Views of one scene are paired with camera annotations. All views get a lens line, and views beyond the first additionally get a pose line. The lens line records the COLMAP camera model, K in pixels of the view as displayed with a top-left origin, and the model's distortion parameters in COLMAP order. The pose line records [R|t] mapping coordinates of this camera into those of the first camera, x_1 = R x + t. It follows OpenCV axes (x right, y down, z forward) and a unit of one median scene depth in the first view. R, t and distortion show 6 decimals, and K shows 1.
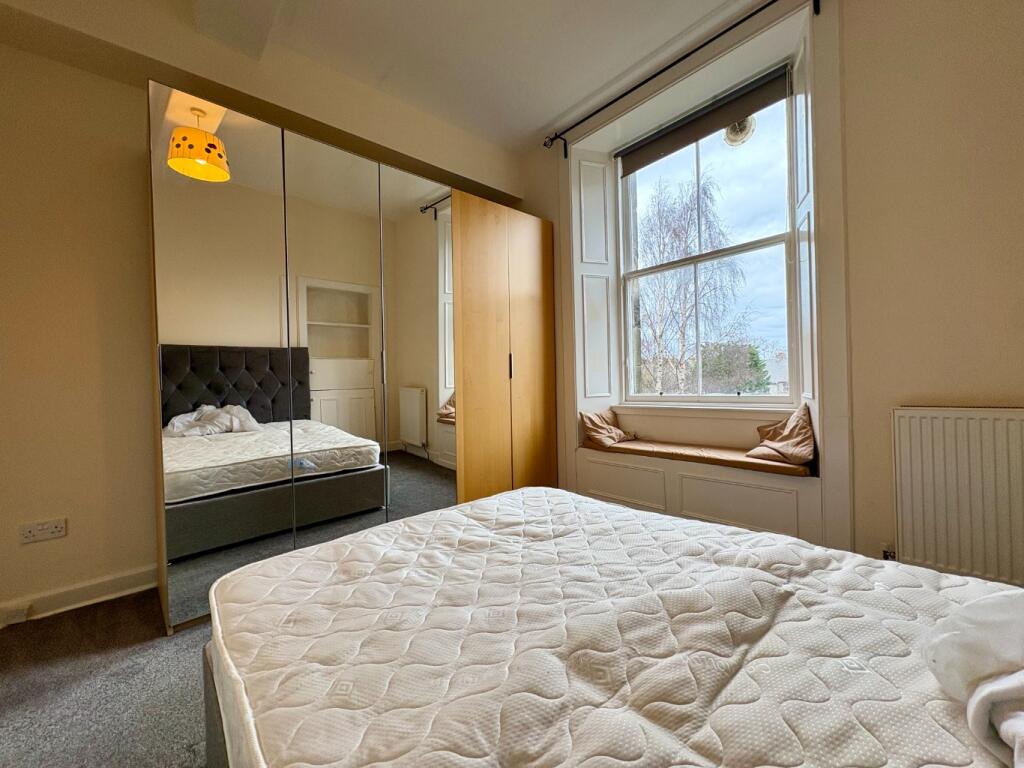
lens RADIAL K [[405.8, 0, 512.0], [0, 405.8, 384.0], [0, 0, 1]] dist [-0.000146, 0.000084]
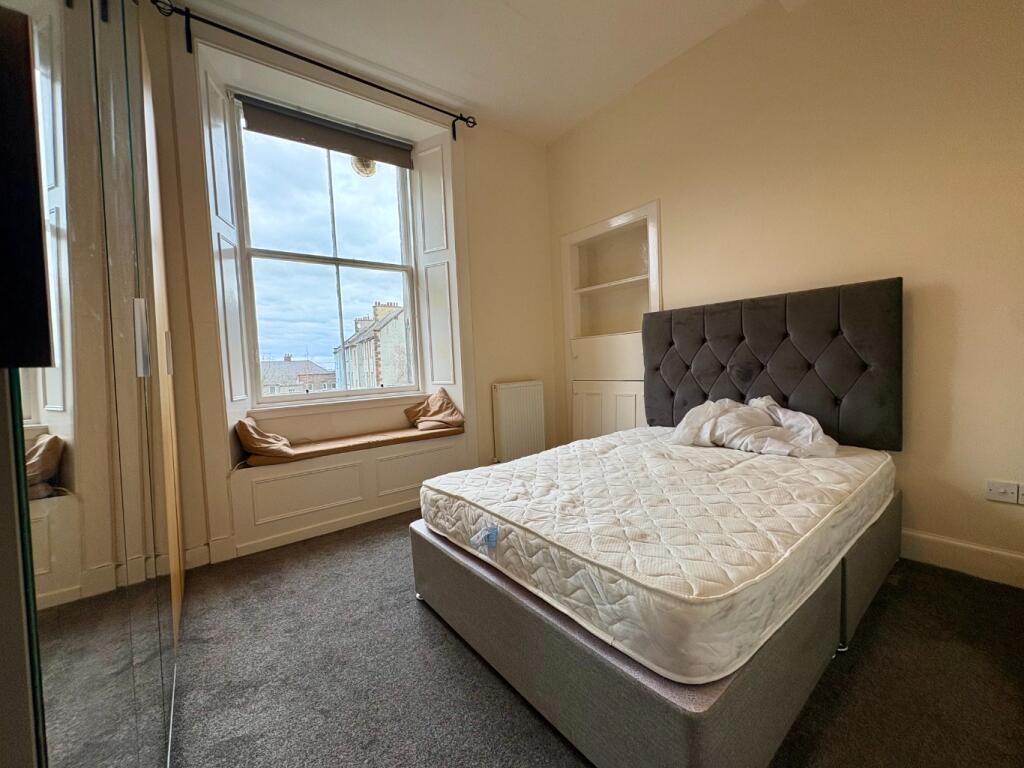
lens RADIAL K [[405.8, 0, 512.0], [0, 405.8, 384.0], [0, 0, 1]] dist [-0.000146, 0.000084]
pose [[0.067930, -0.023950, 0.997403, -0.696762], [0.045557, 0.998744, 0.020879, 0.011656], [-0.996649, 0.044020, 0.068935, 0.584199]]
